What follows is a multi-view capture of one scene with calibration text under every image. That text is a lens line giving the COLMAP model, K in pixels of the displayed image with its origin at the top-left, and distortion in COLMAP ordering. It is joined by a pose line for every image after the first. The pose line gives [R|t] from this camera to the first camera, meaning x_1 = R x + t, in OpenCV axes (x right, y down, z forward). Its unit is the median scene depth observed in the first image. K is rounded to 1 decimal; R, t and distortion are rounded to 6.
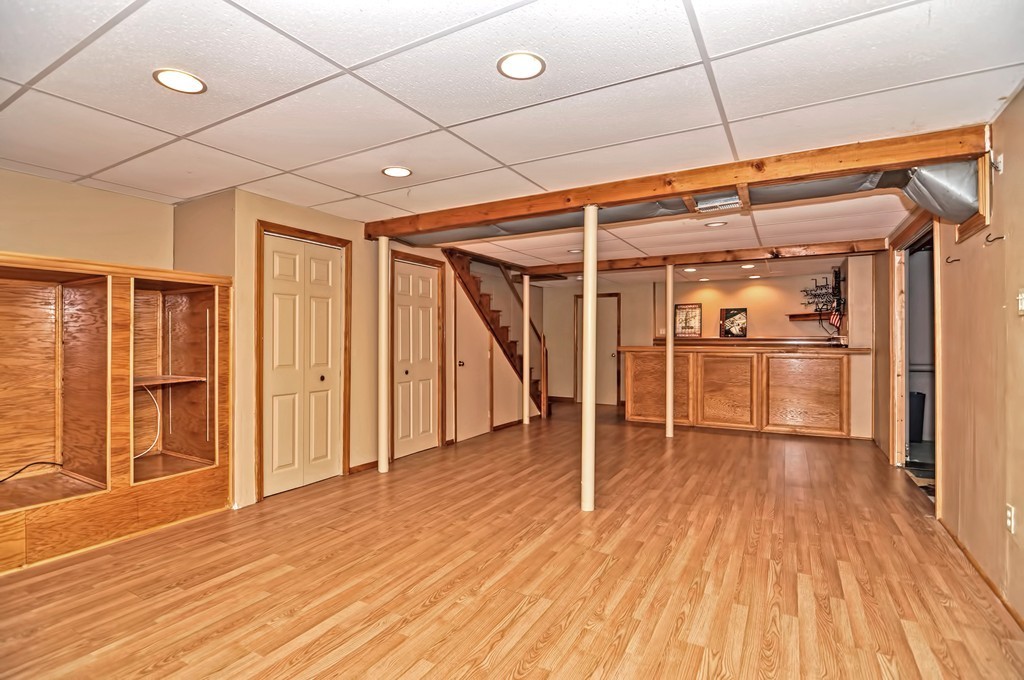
lens RADIAL K [[488.8, 0, 503.0], [0, 488.8, 337.5], [0, 0, 1]] dist [-0.010363, -0.007133]
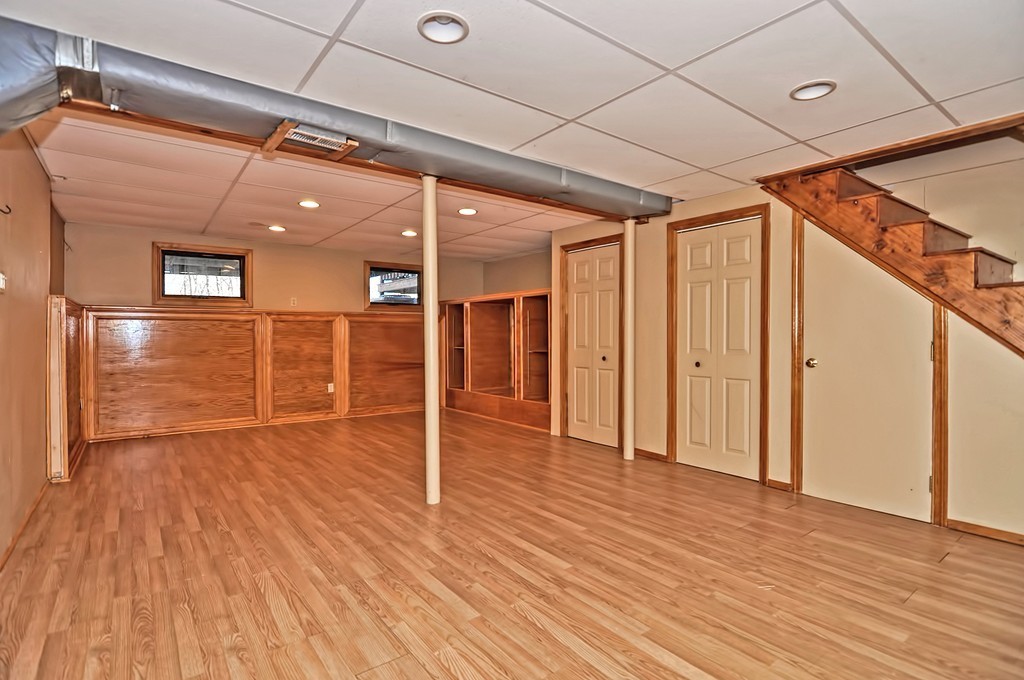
lens RADIAL K [[503.0, 0, 519.6], [0, 503.0, 343.4], [0, 0, 1]] dist [-0.011211, -0.006634]
pose [[-0.372976, 0.011178, -0.927774, 1.045388], [0.002875, 0.999937, 0.010891, 0.040199], [0.927837, 0.001395, -0.372984, 1.579369]]
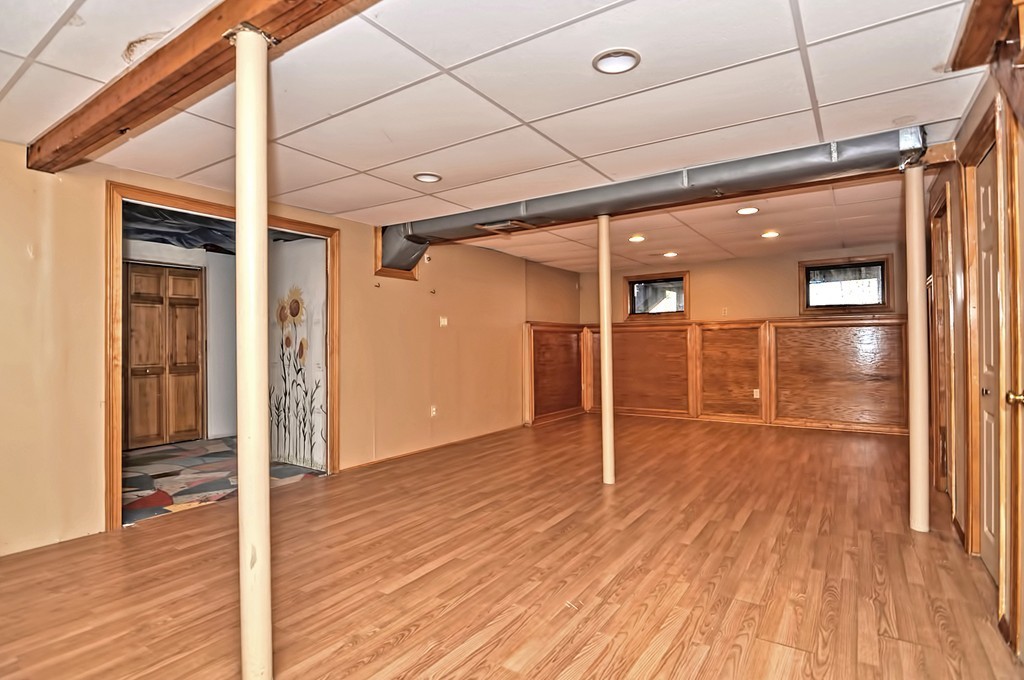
lens RADIAL K [[527.0, 0, 509.0], [0, 527.0, 339.1], [0, 0, 1]] dist [-0.014398, -0.001237]
pose [[-0.998180, 0.005457, 0.060051, 0.344736], [0.004780, 0.999924, -0.011408, 0.035477], [-0.060108, -0.011100, -0.998130, 2.327450]]
